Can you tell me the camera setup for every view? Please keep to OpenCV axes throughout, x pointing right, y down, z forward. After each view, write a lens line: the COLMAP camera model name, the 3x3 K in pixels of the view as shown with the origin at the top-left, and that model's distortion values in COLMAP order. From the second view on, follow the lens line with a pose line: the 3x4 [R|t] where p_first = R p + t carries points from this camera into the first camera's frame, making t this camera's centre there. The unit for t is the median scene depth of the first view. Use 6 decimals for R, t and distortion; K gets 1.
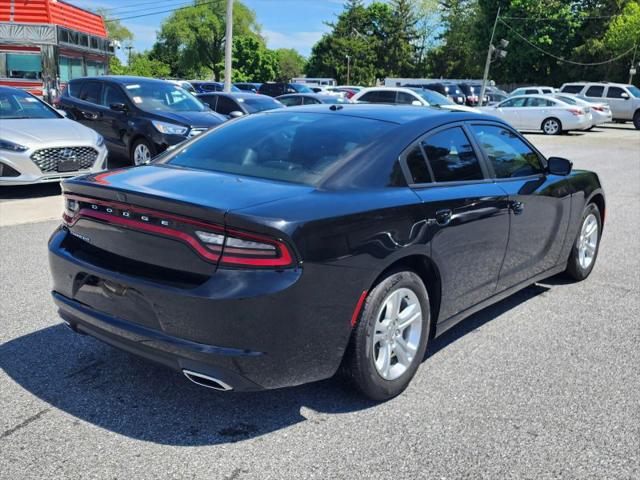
lens RADIAL K [[669.3, 0, 322.3], [0, 669.3, 227.5], [0, 0, 1]] dist [0.046837, -0.016058]
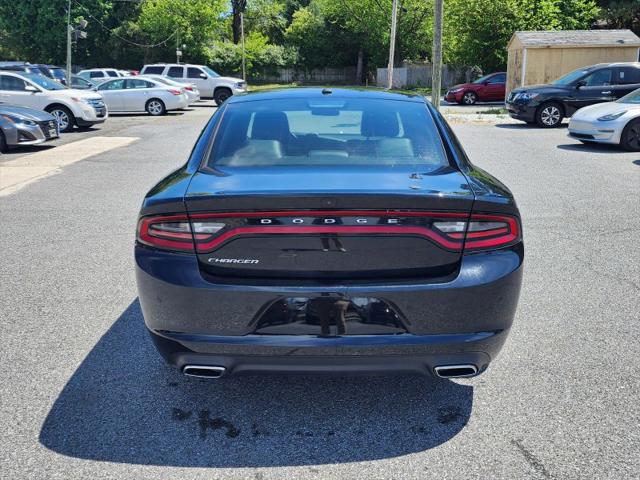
lens RADIAL K [[664.1, 0, 324.7], [0, 664.1, 230.4], [0, 0, 1]] dist [0.062601, -0.031057]
pose [[0.782811, -0.169928, 0.598608, -0.455882], [0.151151, 0.985105, 0.081979, -0.044059], [-0.603622, 0.026306, 0.796836, 0.172436]]
